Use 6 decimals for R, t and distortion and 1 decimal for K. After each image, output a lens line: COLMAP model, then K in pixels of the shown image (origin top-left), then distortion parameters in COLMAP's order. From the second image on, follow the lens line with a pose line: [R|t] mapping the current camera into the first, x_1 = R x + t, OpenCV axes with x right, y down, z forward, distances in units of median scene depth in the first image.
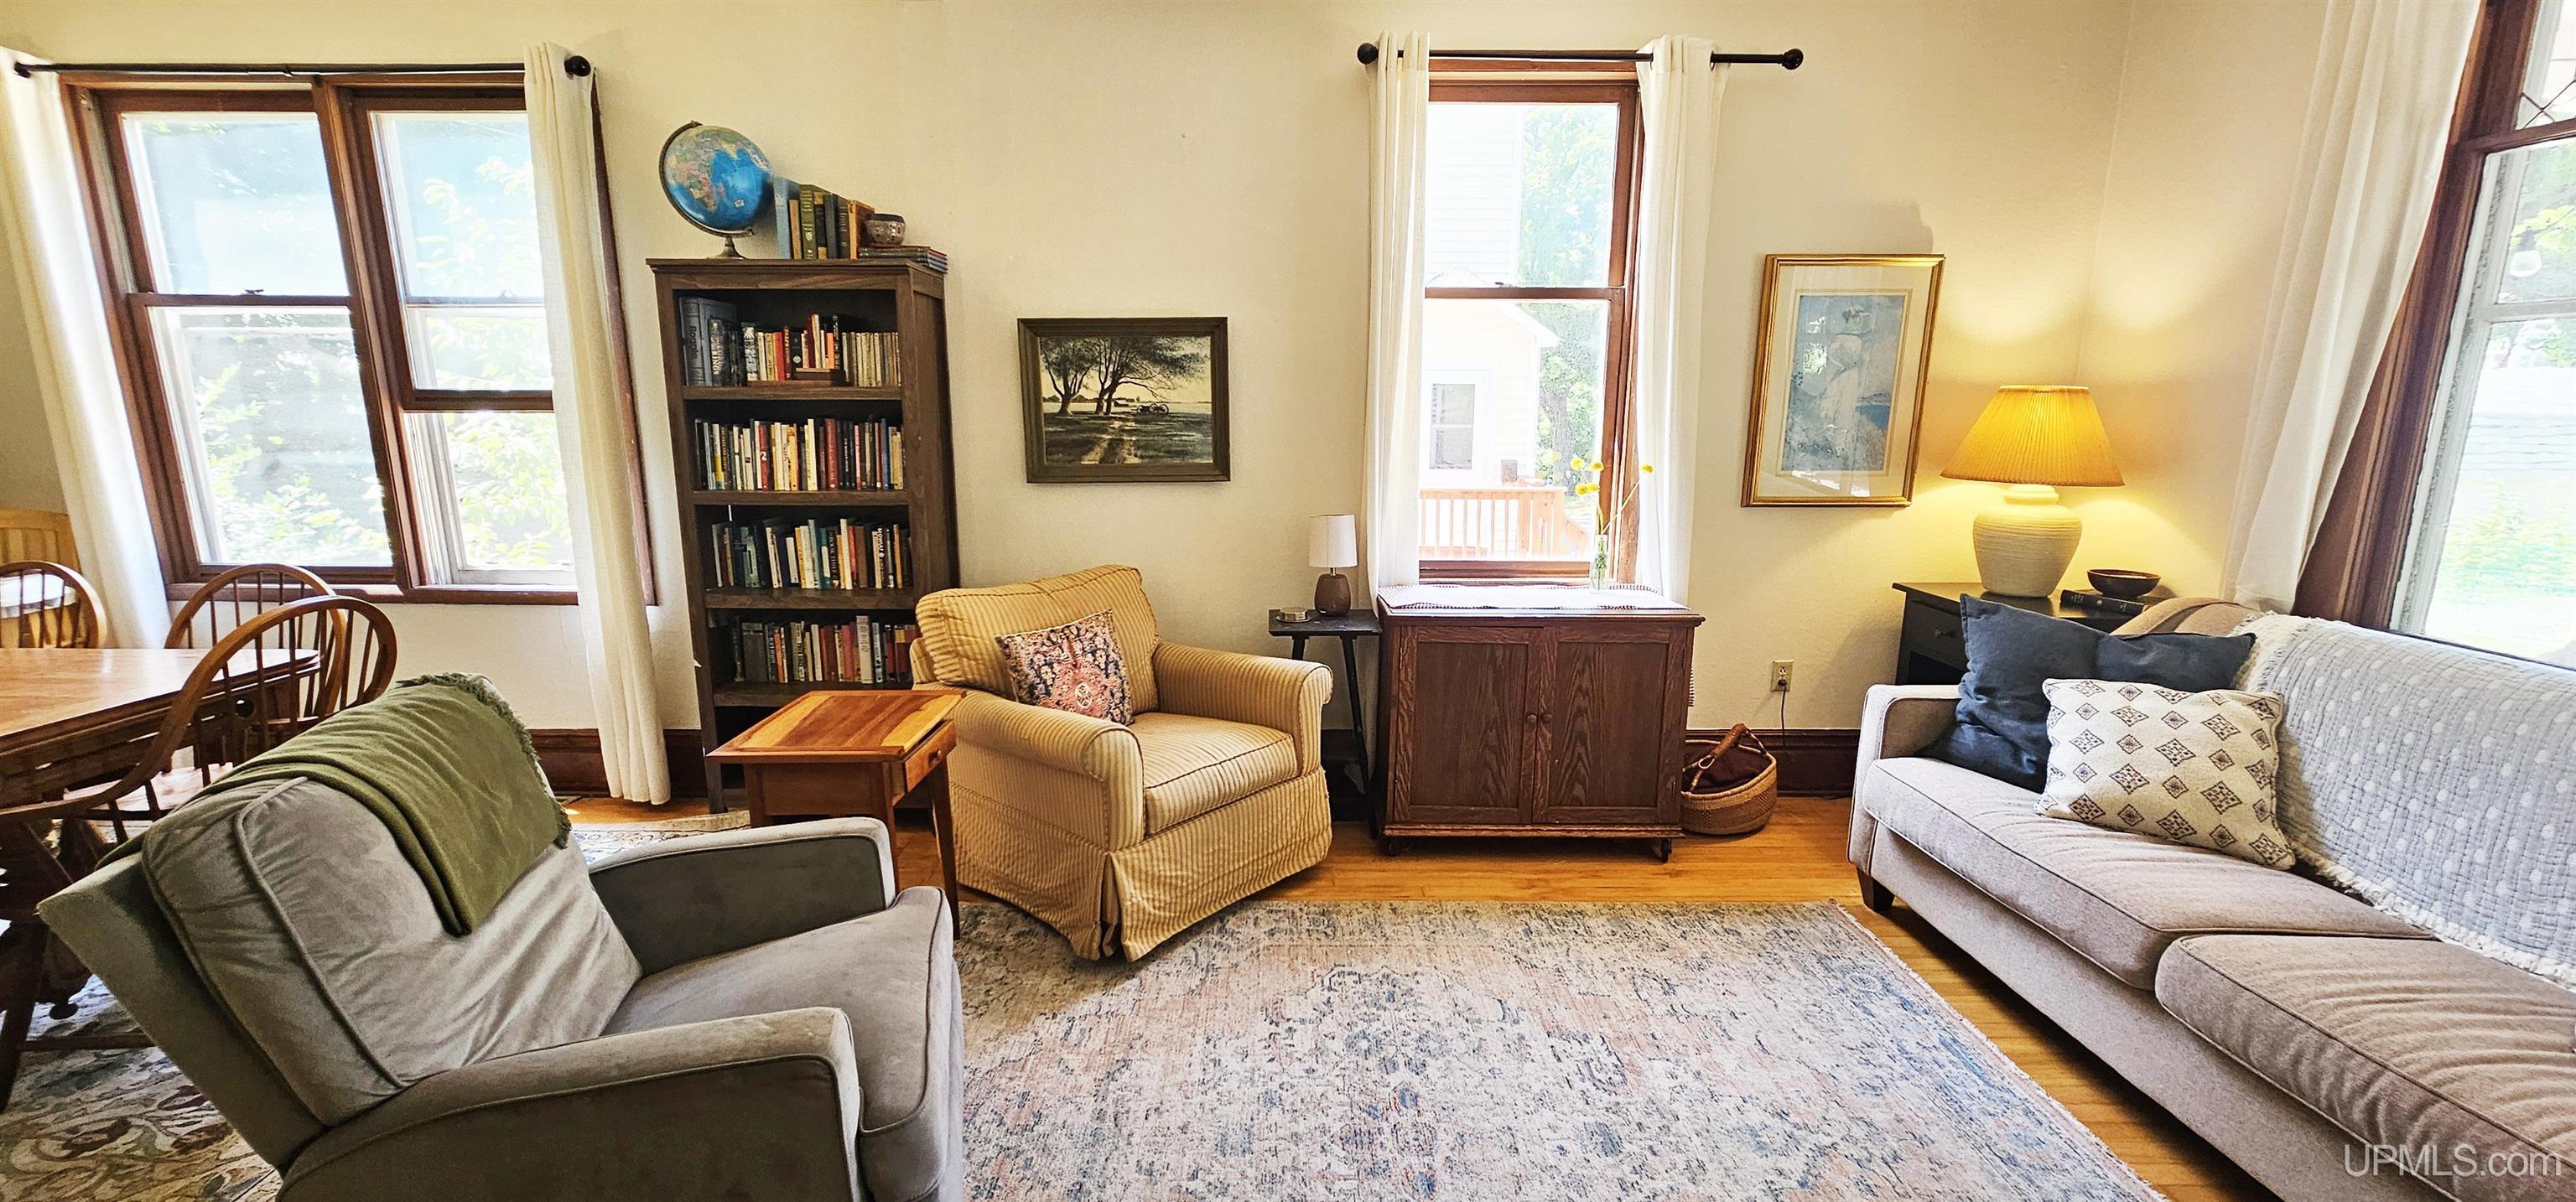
lens RADIAL K [[1045.7, 0, 1281.4], [0, 1045.7, 611.7], [0, 0, 1]] dist [-0.003733, 0.000354]
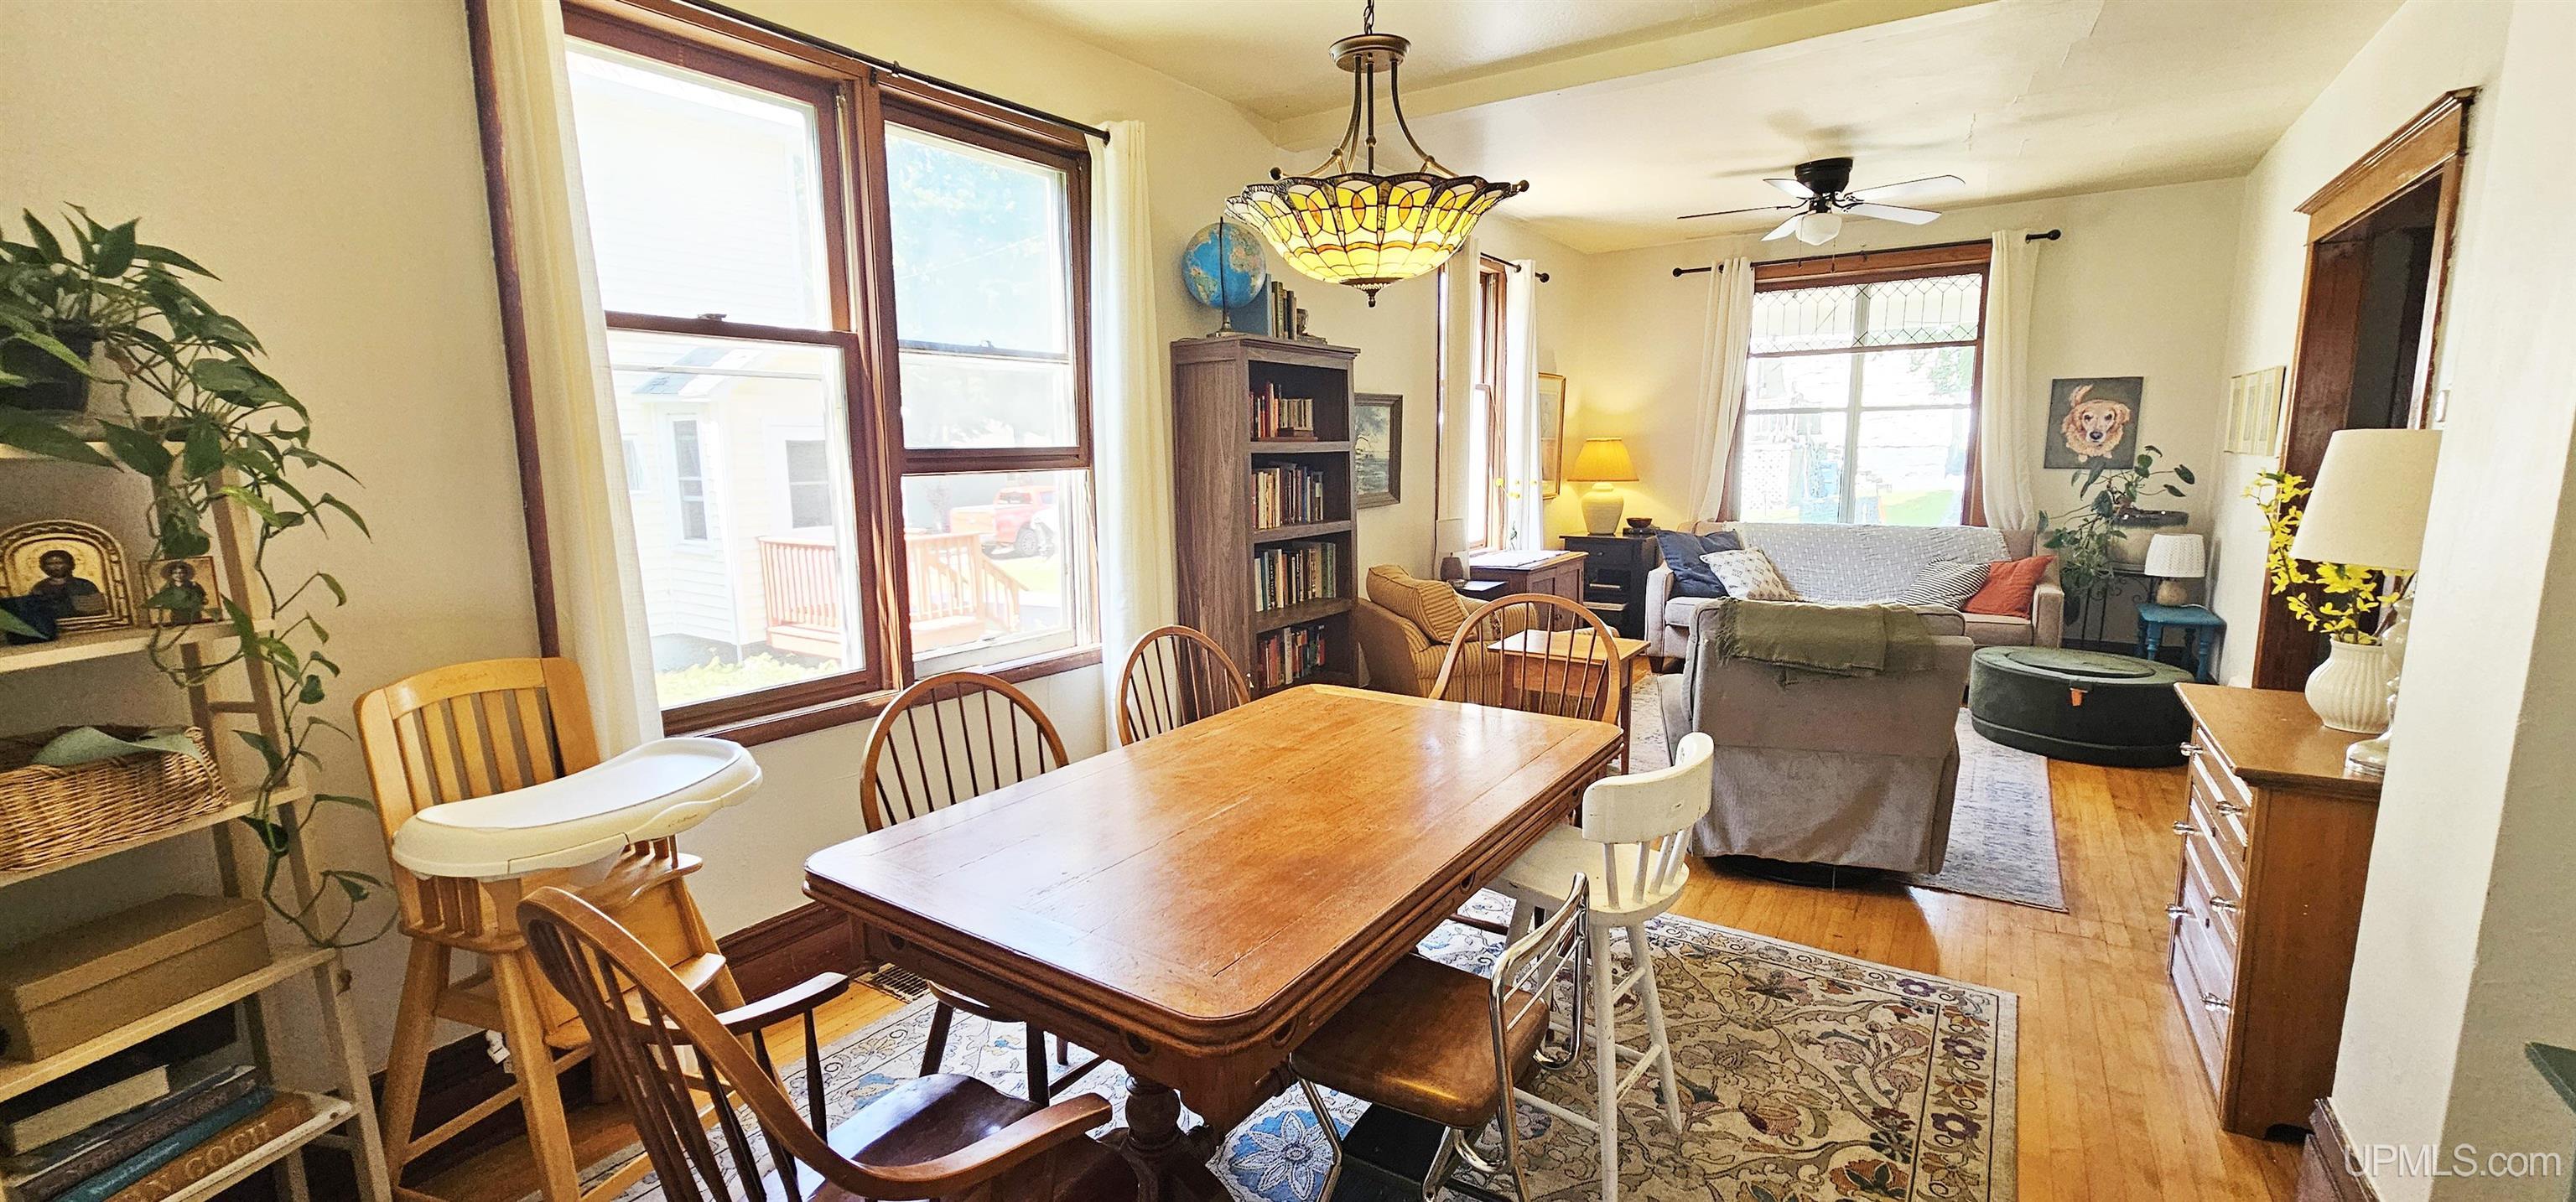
lens RADIAL K [[1045.7, 0, 1277.2], [0, 1045.7, 613.5], [0, 0, 1]] dist [-0.003733, 0.000354]
pose [[0.566168, -0.139779, 0.812352, -1.449514], [0.180267, 0.982658, 0.043445, -0.070327], [-0.804337, 0.121843, 0.581547, 0.307611]]
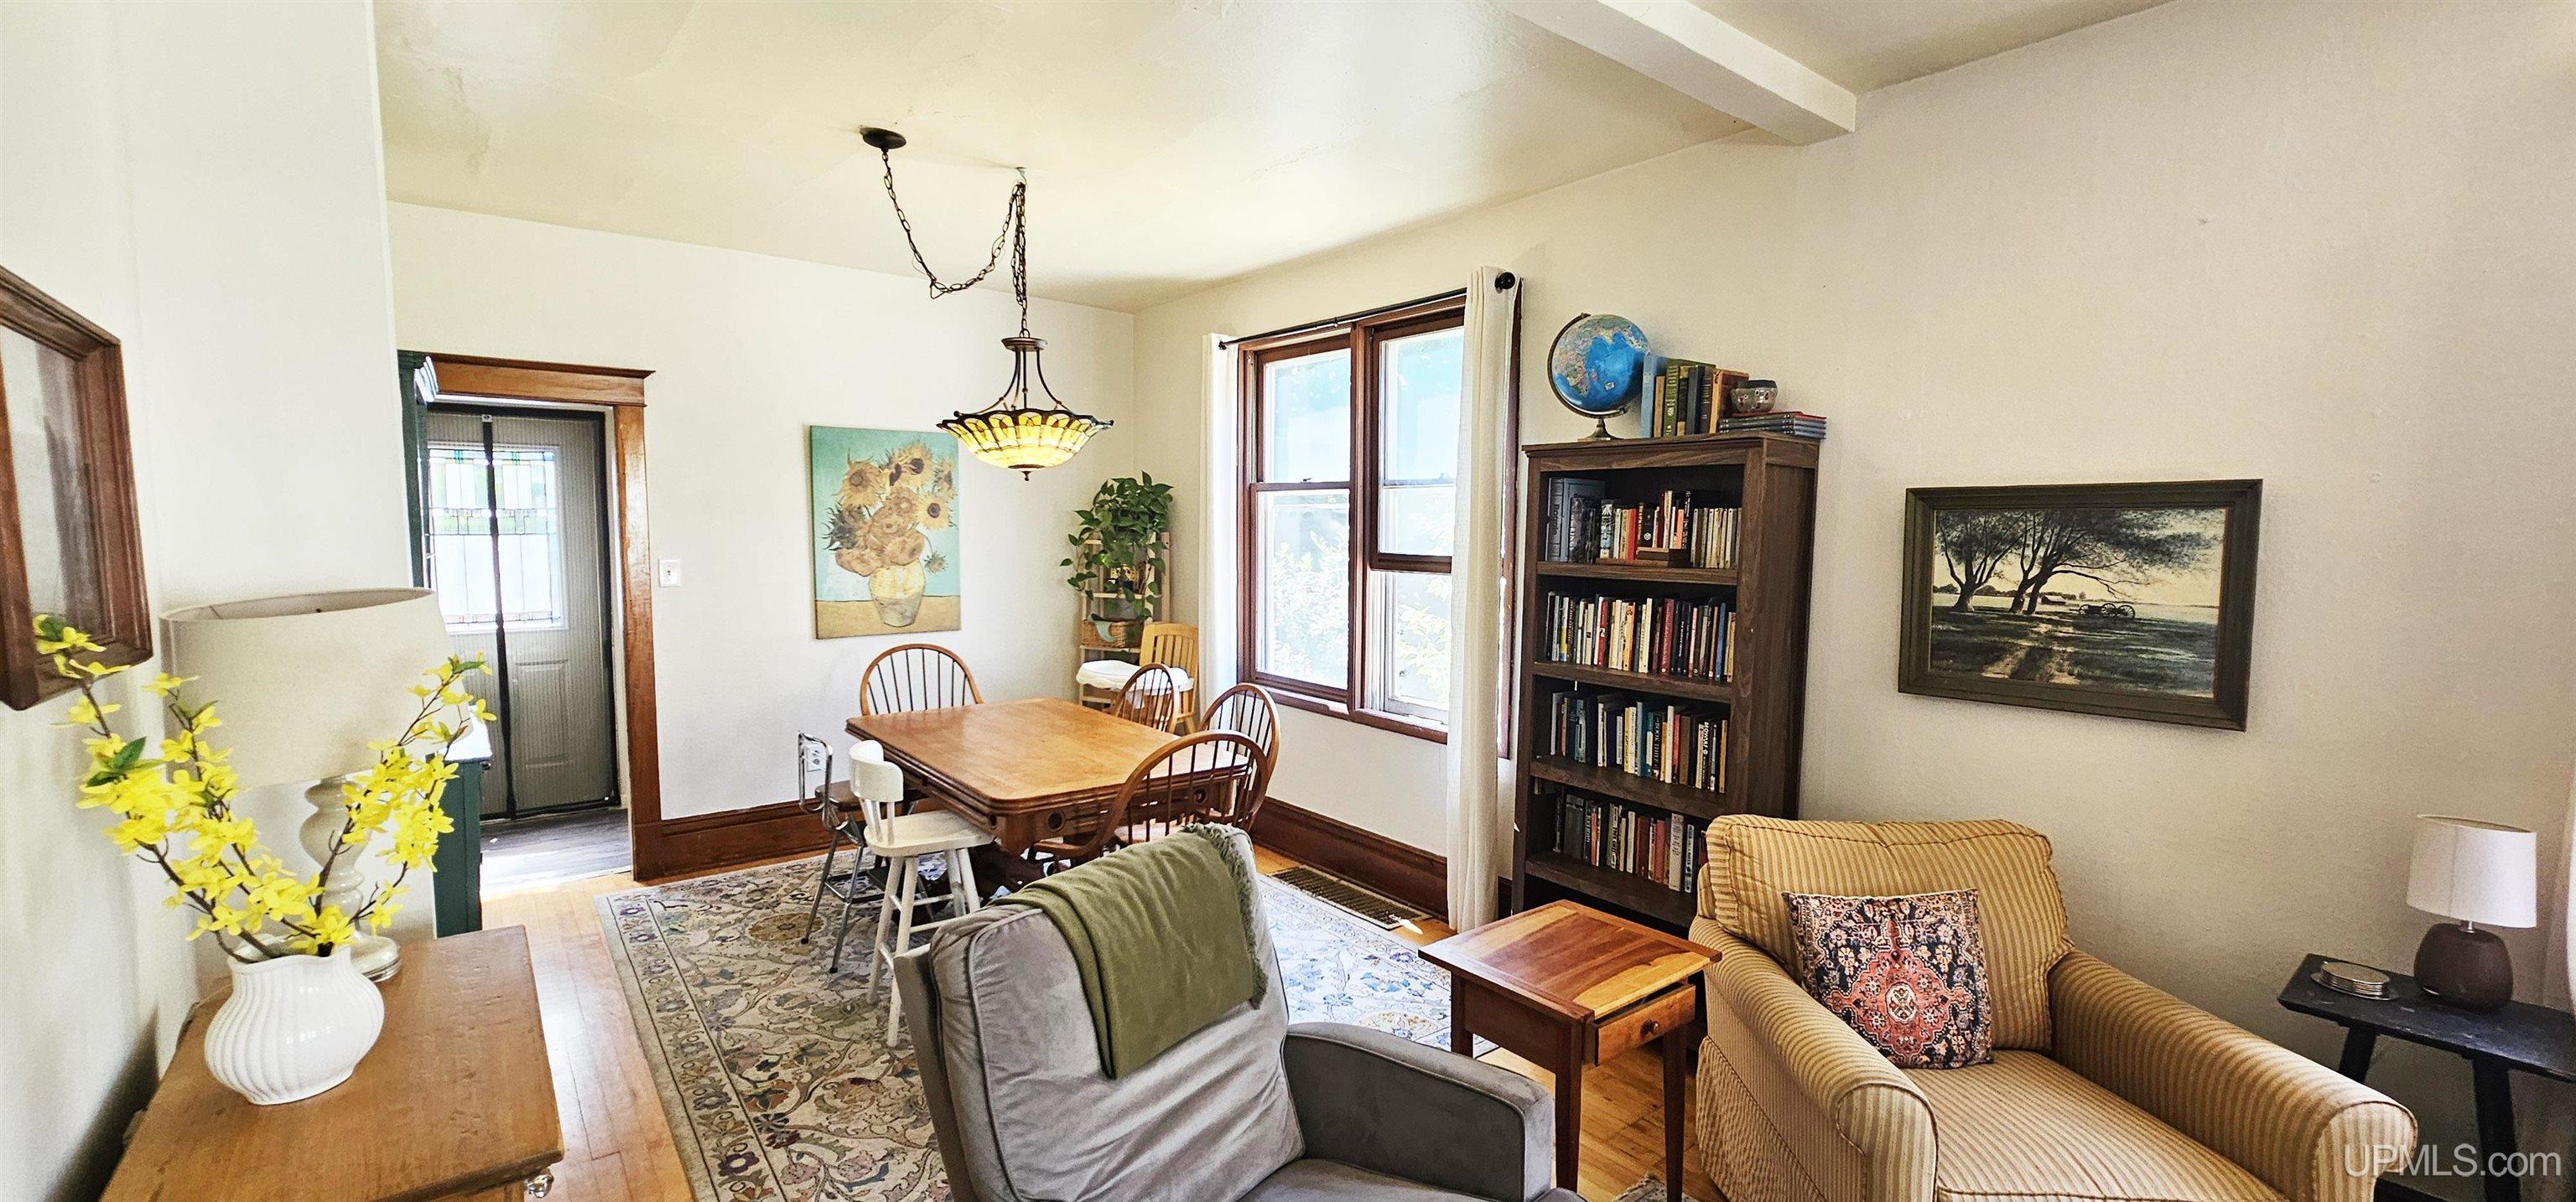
lens RADIAL K [[1045.7, 0, 1278.3], [0, 1045.7, 608.0], [0, 0, 1]] dist [-0.003733, 0.000354]
pose [[0.619608, 0.067891, -0.781970, 0.081237], [-0.165561, 0.985142, -0.045655, -0.076149], [0.767252, 0.157752, 0.621642, 0.152272]]
